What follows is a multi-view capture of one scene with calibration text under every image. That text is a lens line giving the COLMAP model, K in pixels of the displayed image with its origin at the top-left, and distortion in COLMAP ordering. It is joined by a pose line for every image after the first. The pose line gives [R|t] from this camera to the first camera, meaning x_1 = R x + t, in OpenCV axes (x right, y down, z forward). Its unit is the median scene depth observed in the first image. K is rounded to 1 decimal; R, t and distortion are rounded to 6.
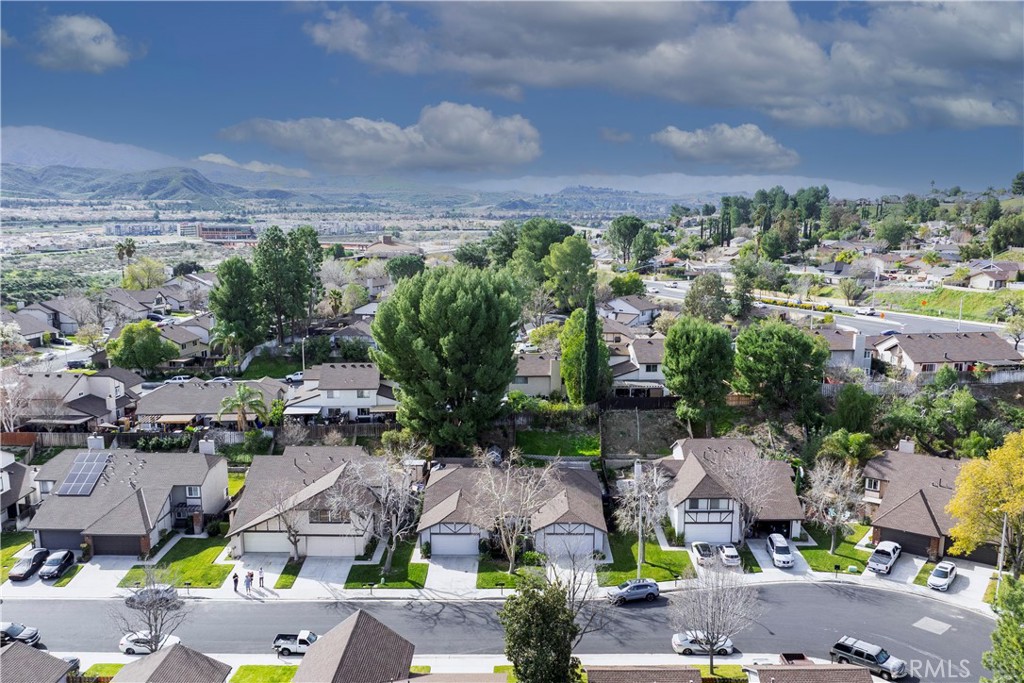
lens RADIAL K [[1024.7, 0, 534.8], [0, 1024.7, 327.5], [0, 0, 1]] dist [-0.023755, -0.023442]
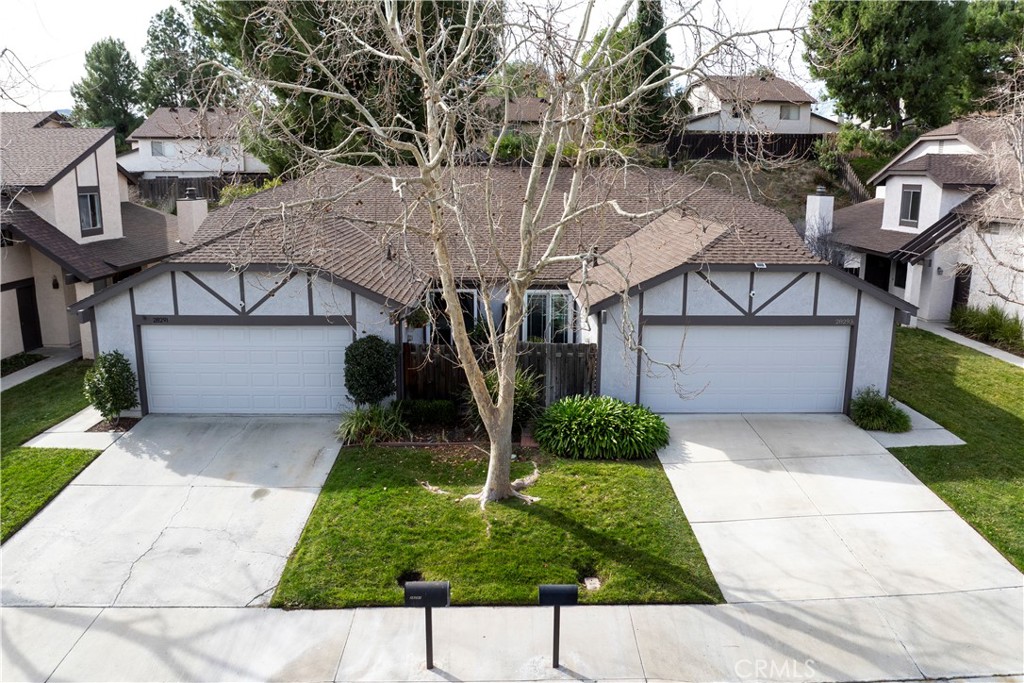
lens RADIAL K [[734.3, 0, 517.1], [0, 734.3, 302.7], [0, 0, 1]] dist [-0.046377, 0.010763]
pose [[0.999949, -0.002850, 0.009694, -0.019139], [0.002714, 0.999898, 0.014029, 0.191149], [-0.009733, -0.014002, 0.999855, 0.820102]]
